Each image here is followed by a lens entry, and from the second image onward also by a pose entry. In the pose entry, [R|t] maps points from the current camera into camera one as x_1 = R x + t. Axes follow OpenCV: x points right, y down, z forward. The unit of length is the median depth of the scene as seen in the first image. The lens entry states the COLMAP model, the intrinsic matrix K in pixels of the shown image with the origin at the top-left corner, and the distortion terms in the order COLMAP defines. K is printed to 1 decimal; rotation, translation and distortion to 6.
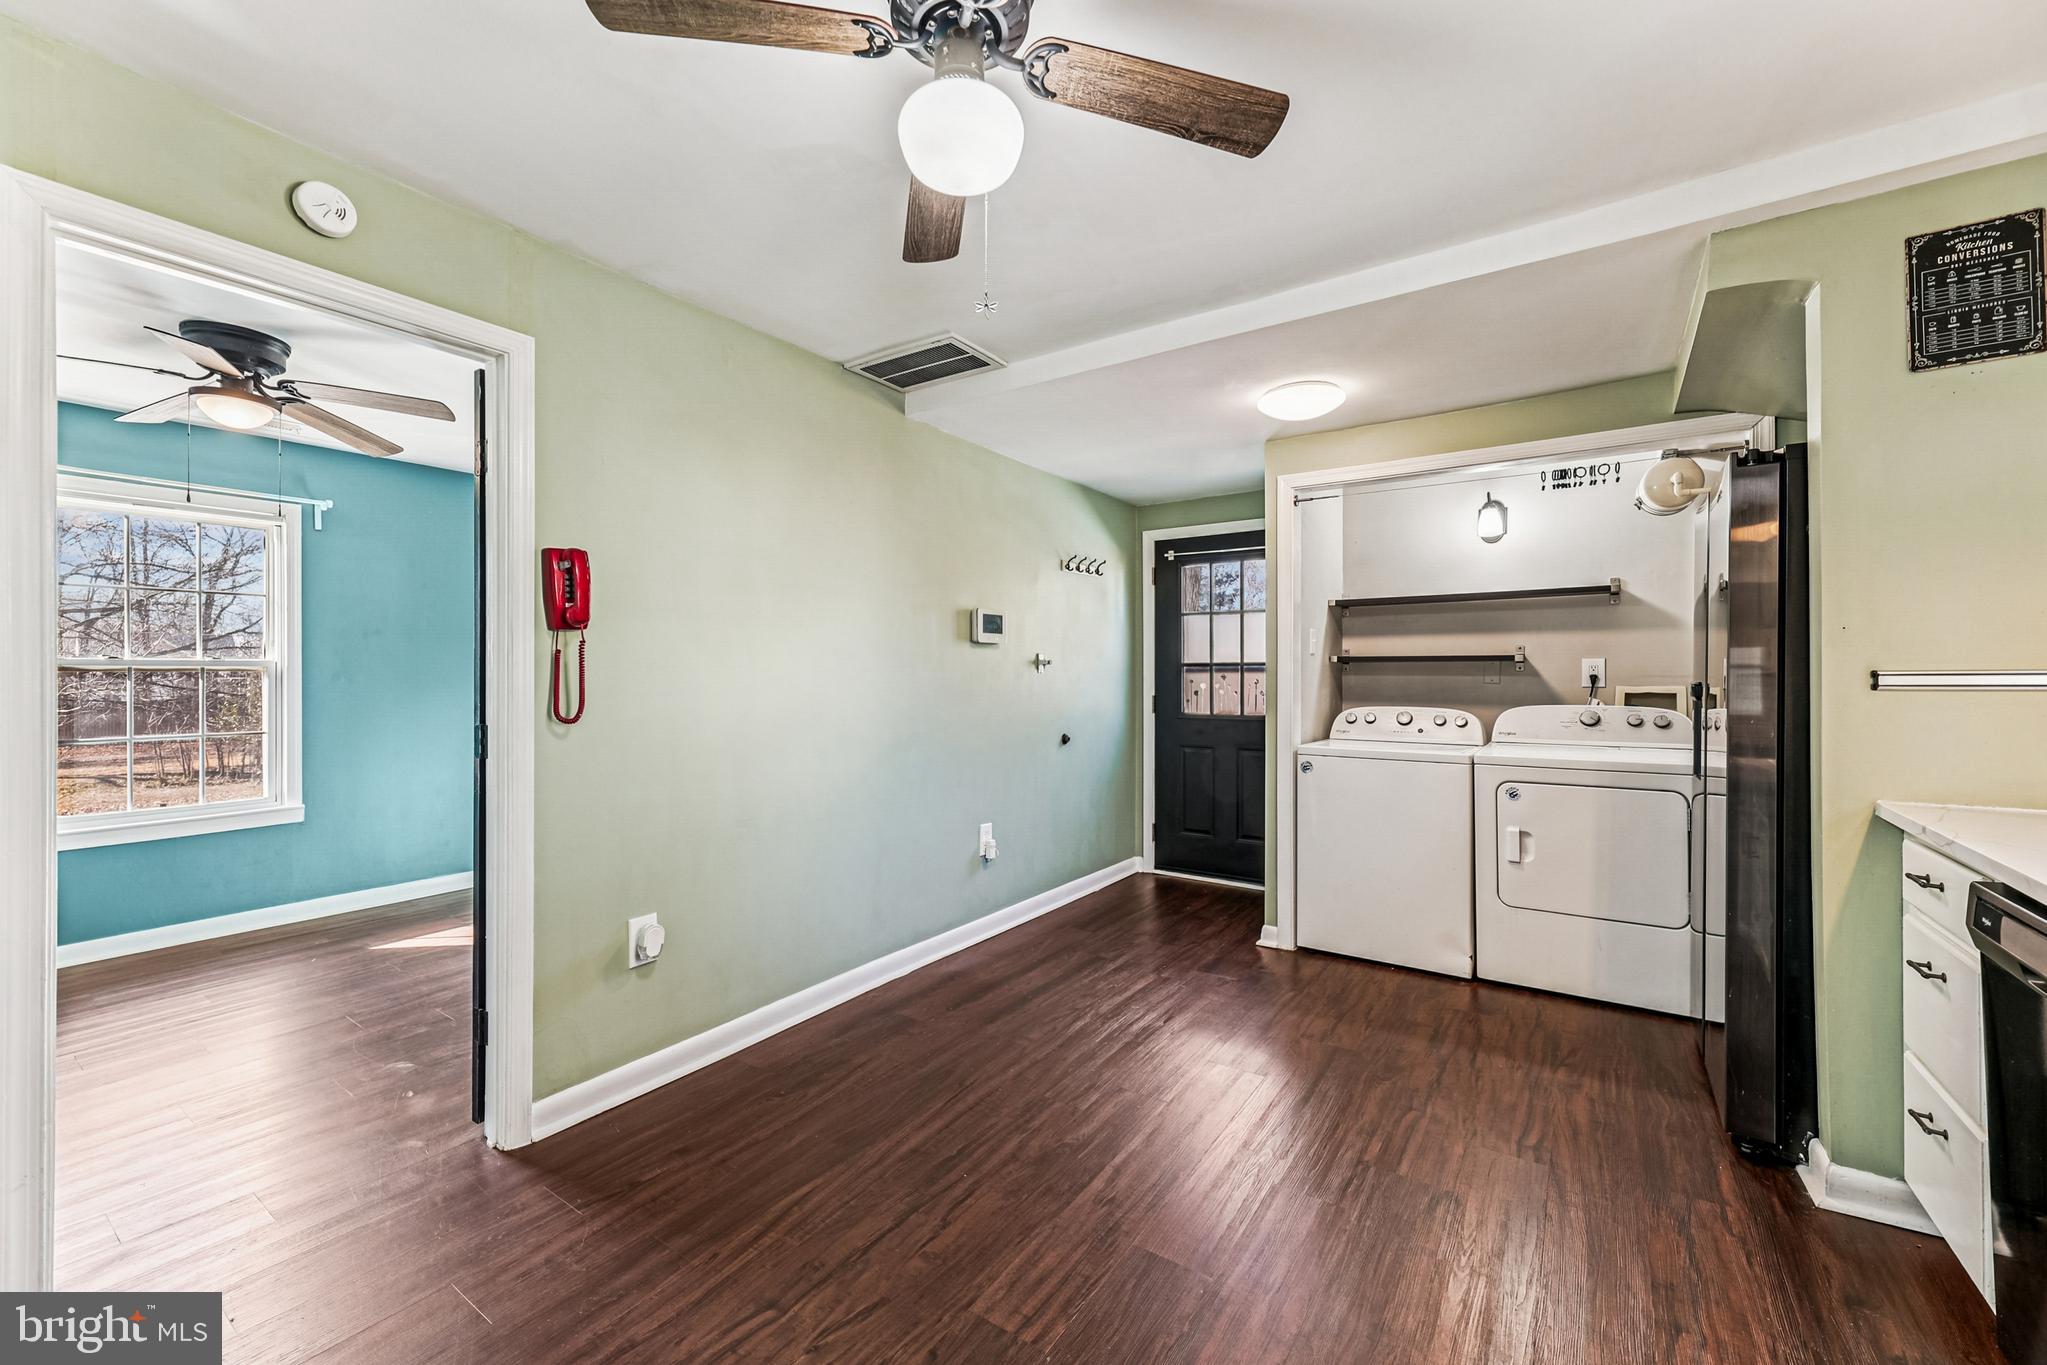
lens RADIAL K [[828.8, 0, 1025.4], [0, 828.8, 670.7], [0, 0, 1]] dist [0.009477, -0.000316]
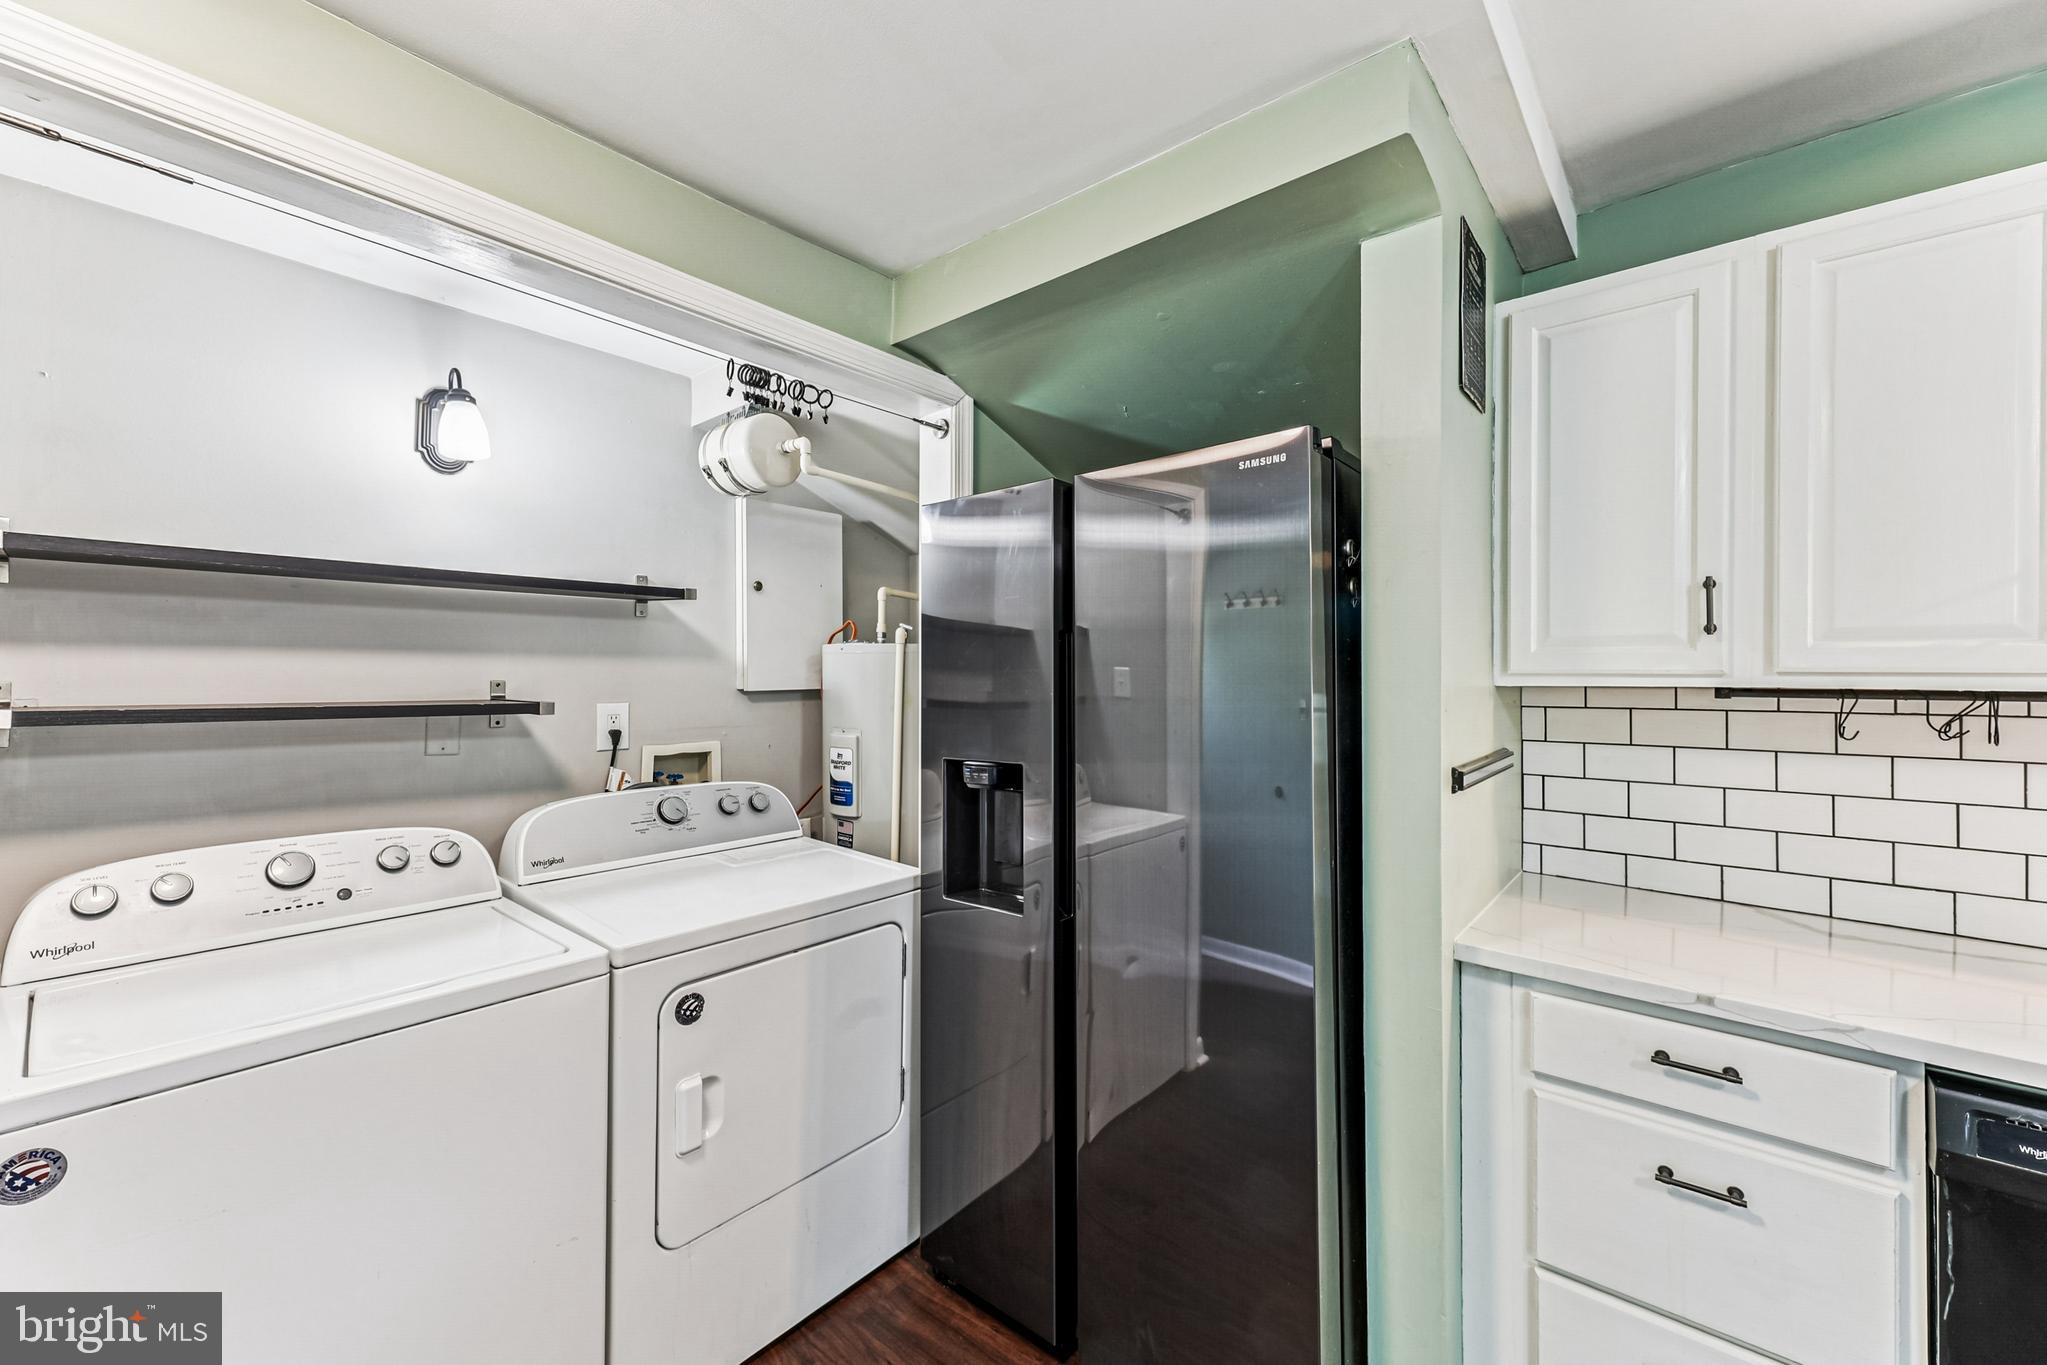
lens RADIAL K [[828.8, 0, 1018.9], [0, 828.8, 670.8], [0, 0, 1]] dist [0.009477, -0.000316]
pose [[0.105347, 0.008266, 0.994401, 0.109369], [-0.010629, 0.999918, -0.007186, -0.037673], [-0.994379, -0.009812, 0.105426, 0.652859]]
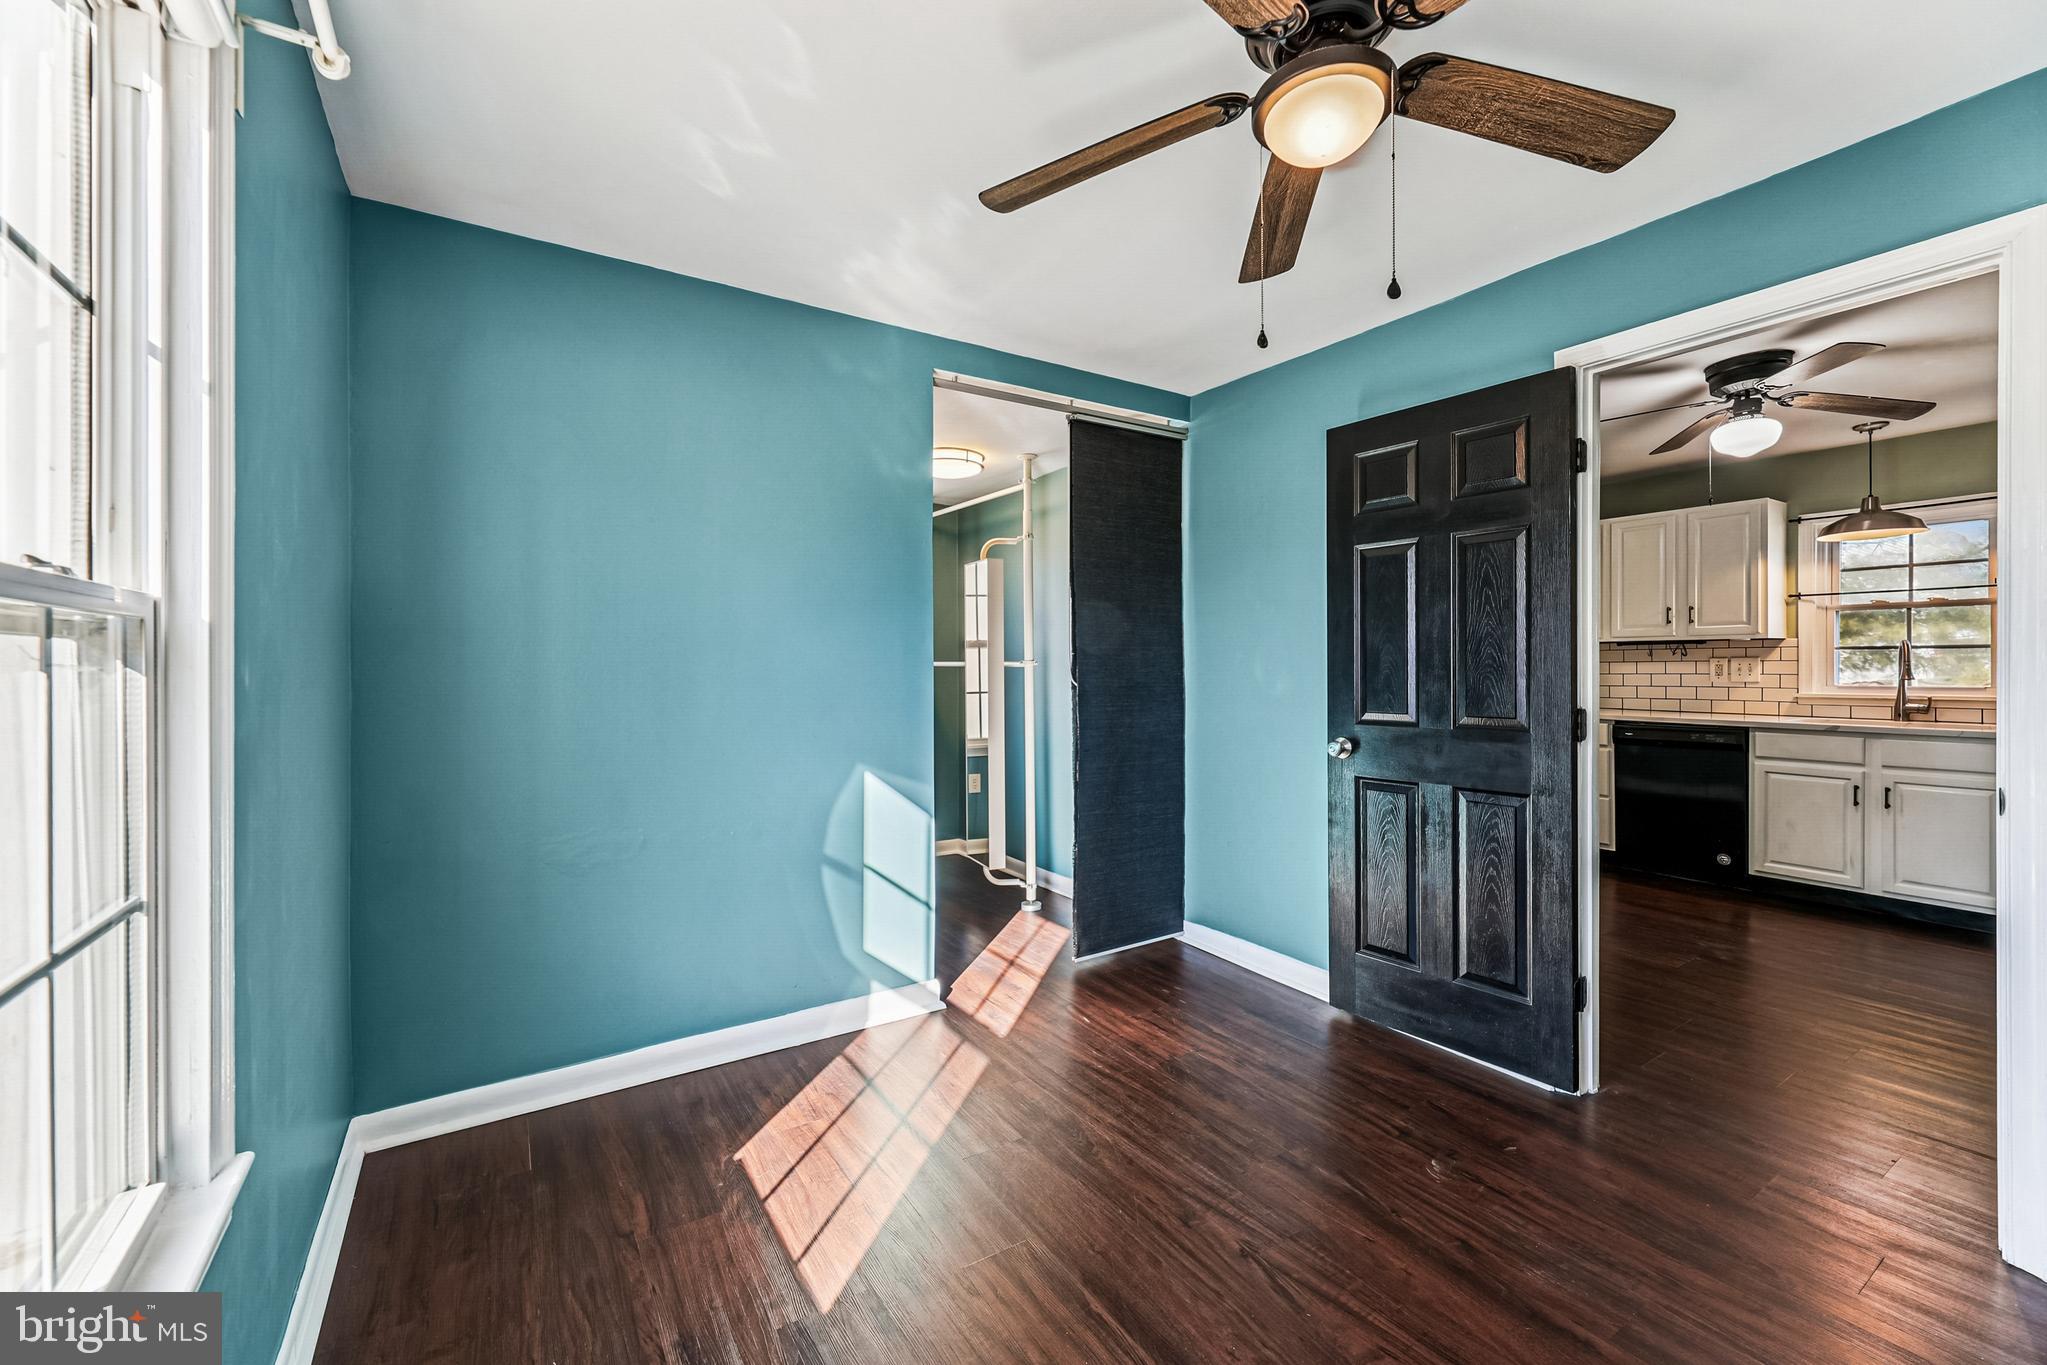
lens RADIAL K [[828.8, 0, 1007.0], [0, 828.8, 665.3], [0, 0, 1]] dist [0.009477, -0.000316]
pose [[0.388476, -0.002435, 0.921456, -1.147165], [0.001775, 0.999997, 0.001894, -0.001781], [-0.921457, 0.000900, 0.388479, 0.746100]]
